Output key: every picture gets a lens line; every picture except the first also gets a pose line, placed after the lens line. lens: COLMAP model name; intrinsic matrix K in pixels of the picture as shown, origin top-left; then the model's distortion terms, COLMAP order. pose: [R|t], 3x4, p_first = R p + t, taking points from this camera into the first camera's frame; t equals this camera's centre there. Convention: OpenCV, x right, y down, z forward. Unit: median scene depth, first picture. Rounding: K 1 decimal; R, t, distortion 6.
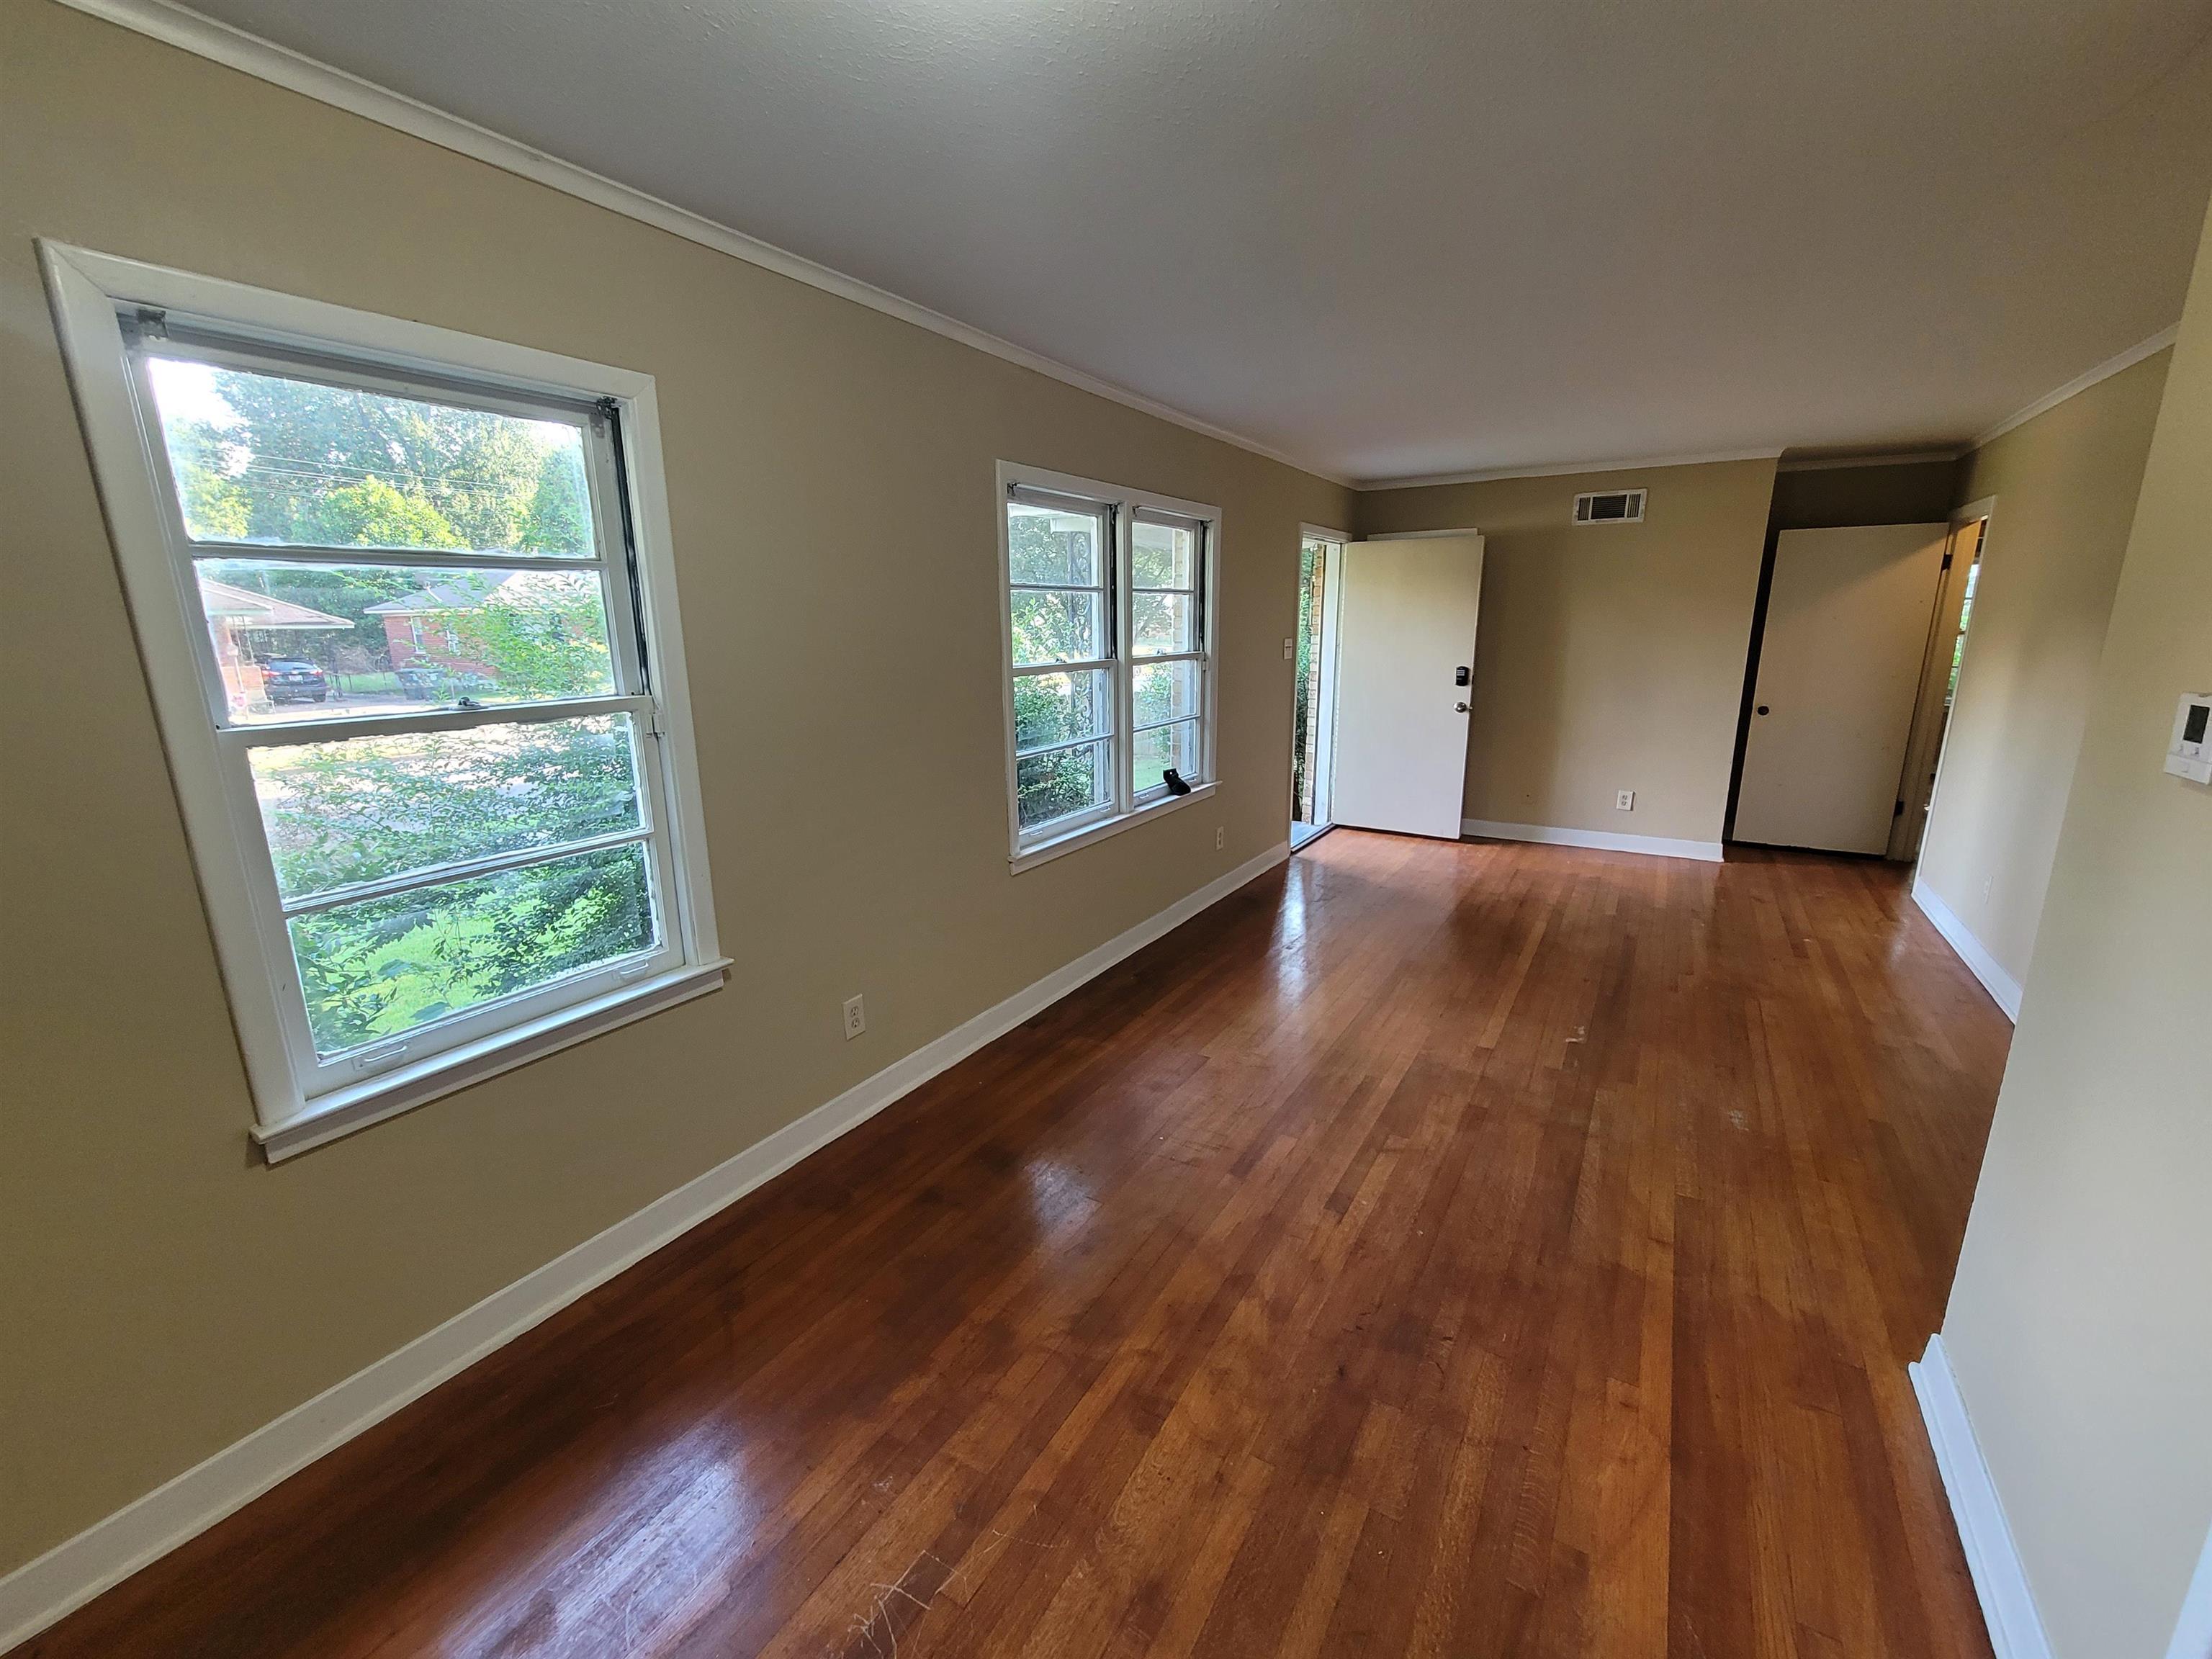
lens RADIAL K [[906.8, 0, 1109.7], [0, 906.8, 831.5], [0, 0, 1]] dist [-0.004081, -0.000921]
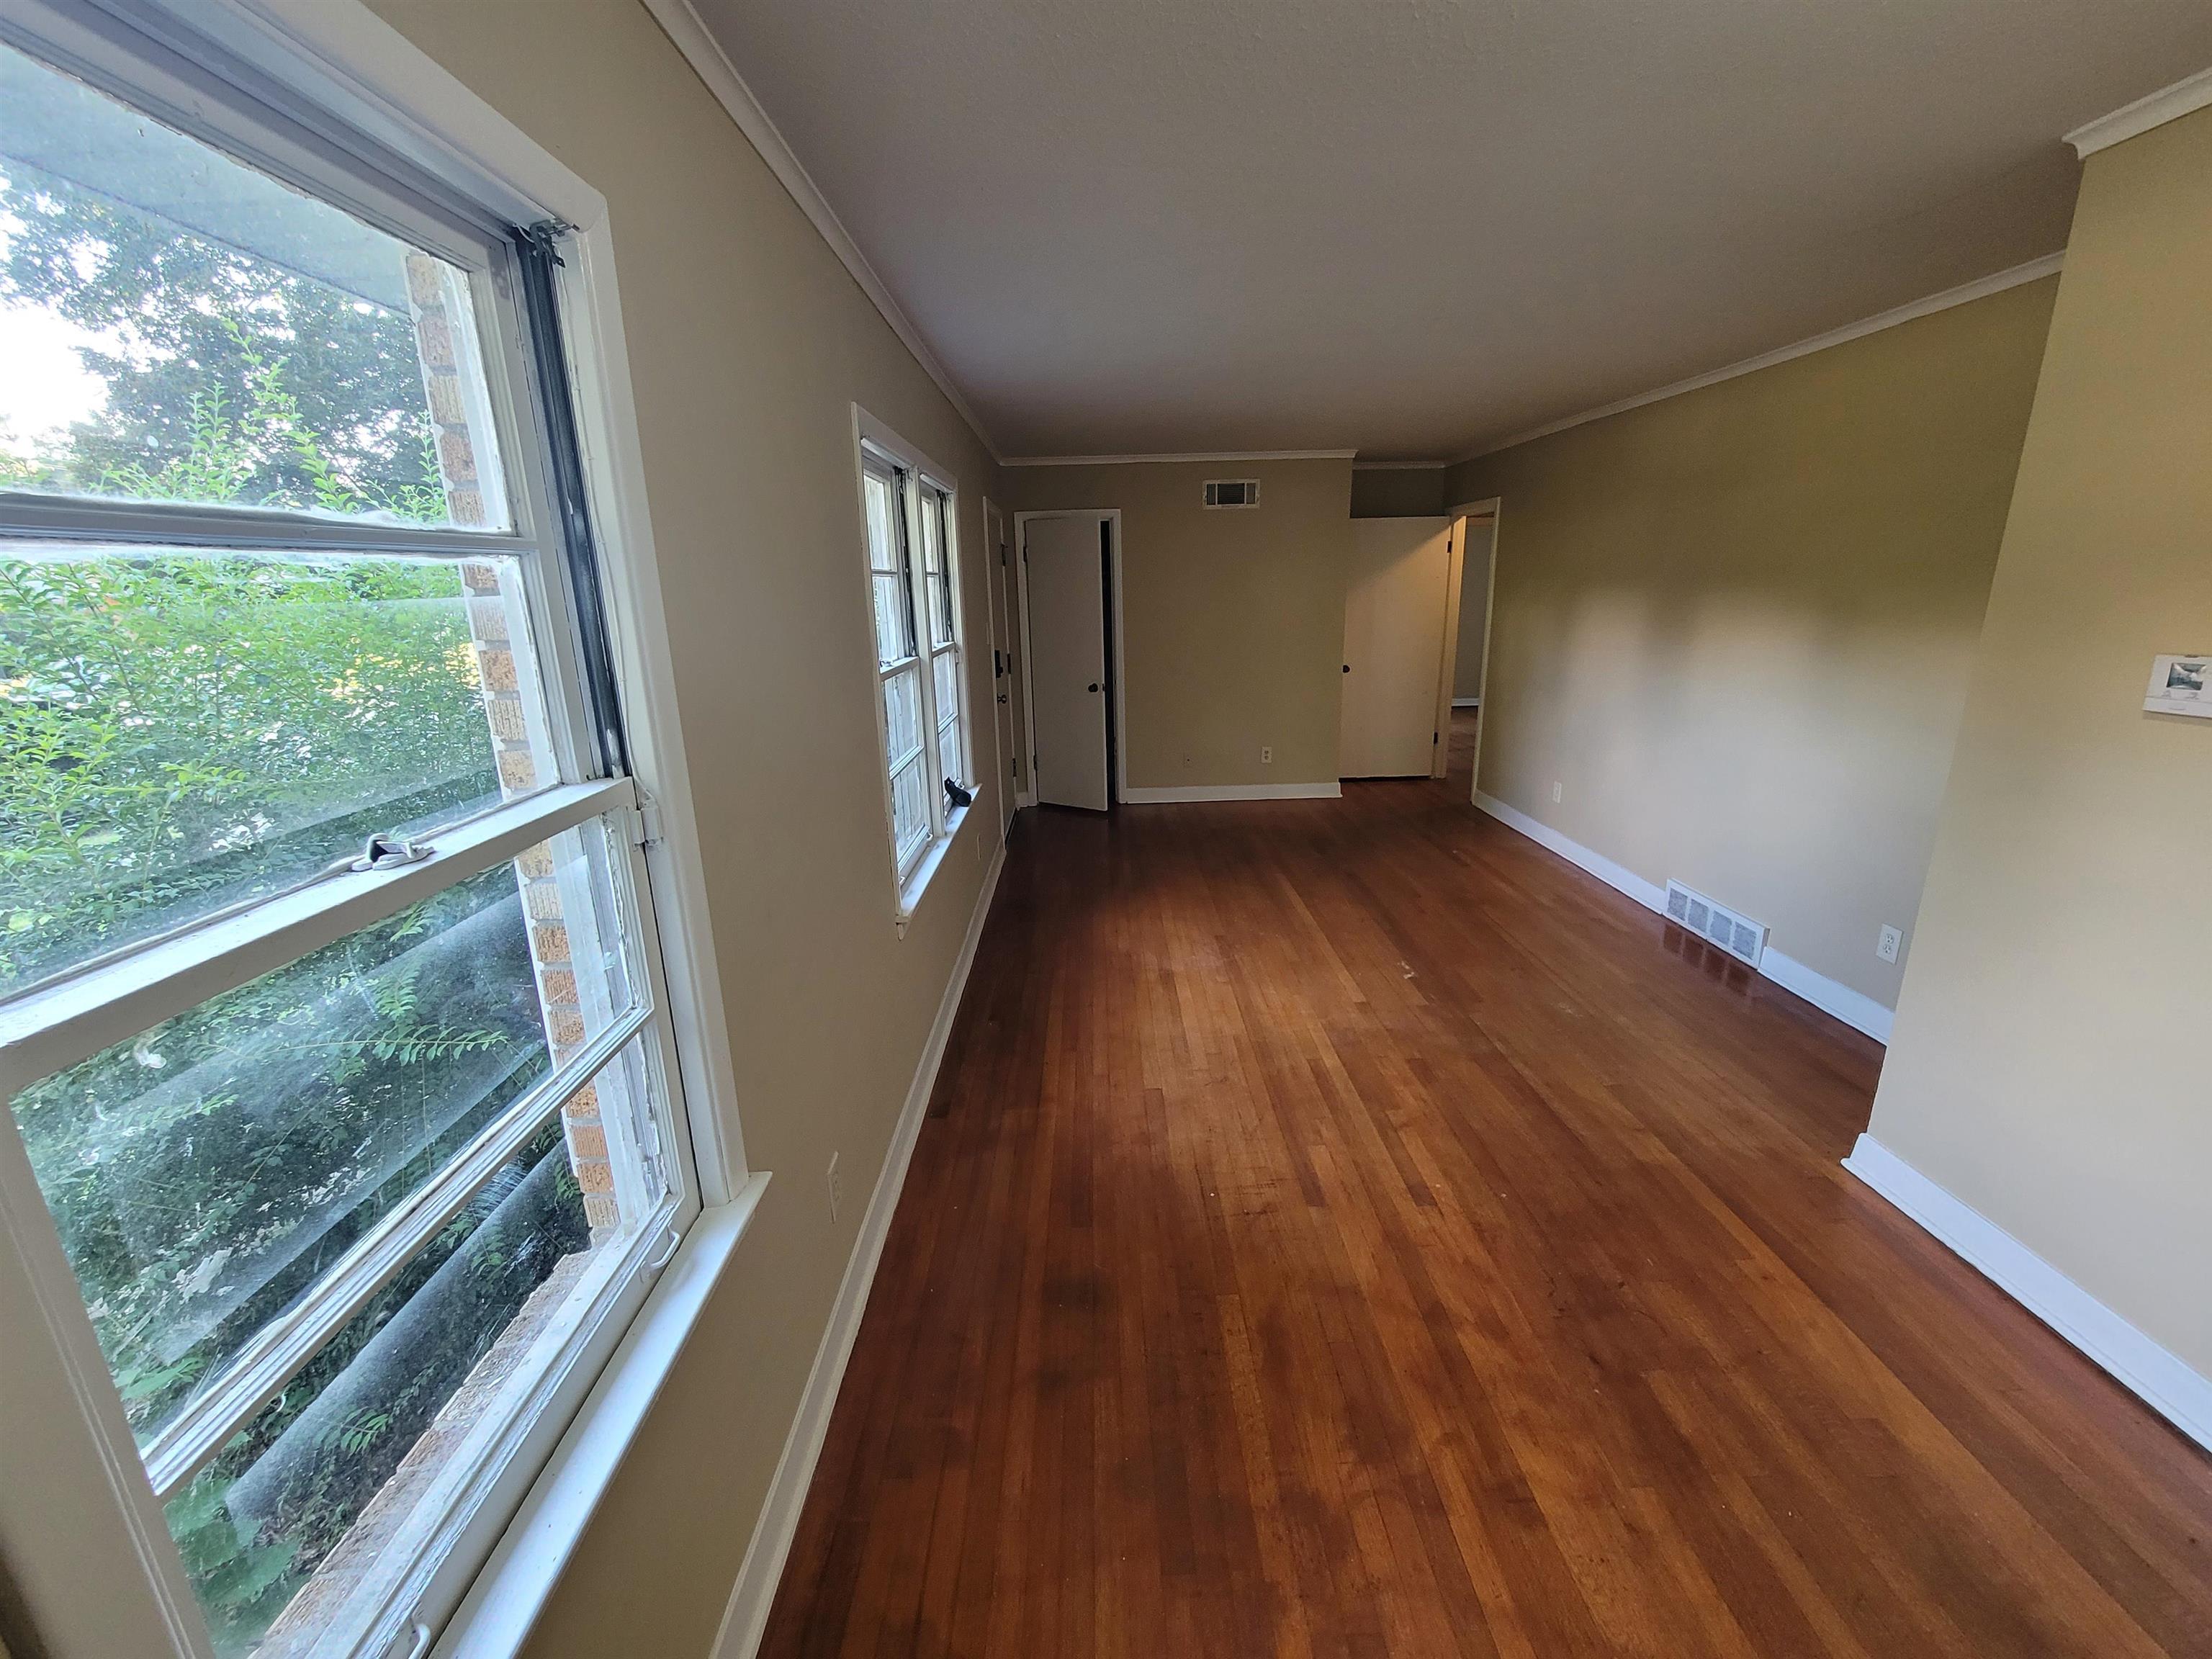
lens RADIAL K [[906.8, 0, 1109.7], [0, 906.8, 831.5], [0, 0, 1]] dist [-0.004081, -0.000921]
pose [[0.841229, -0.153154, 0.518534, -0.511794], [0.139480, 0.988053, 0.065548, -0.103455], [-0.522378, 0.017184, 0.852541, 0.333676]]
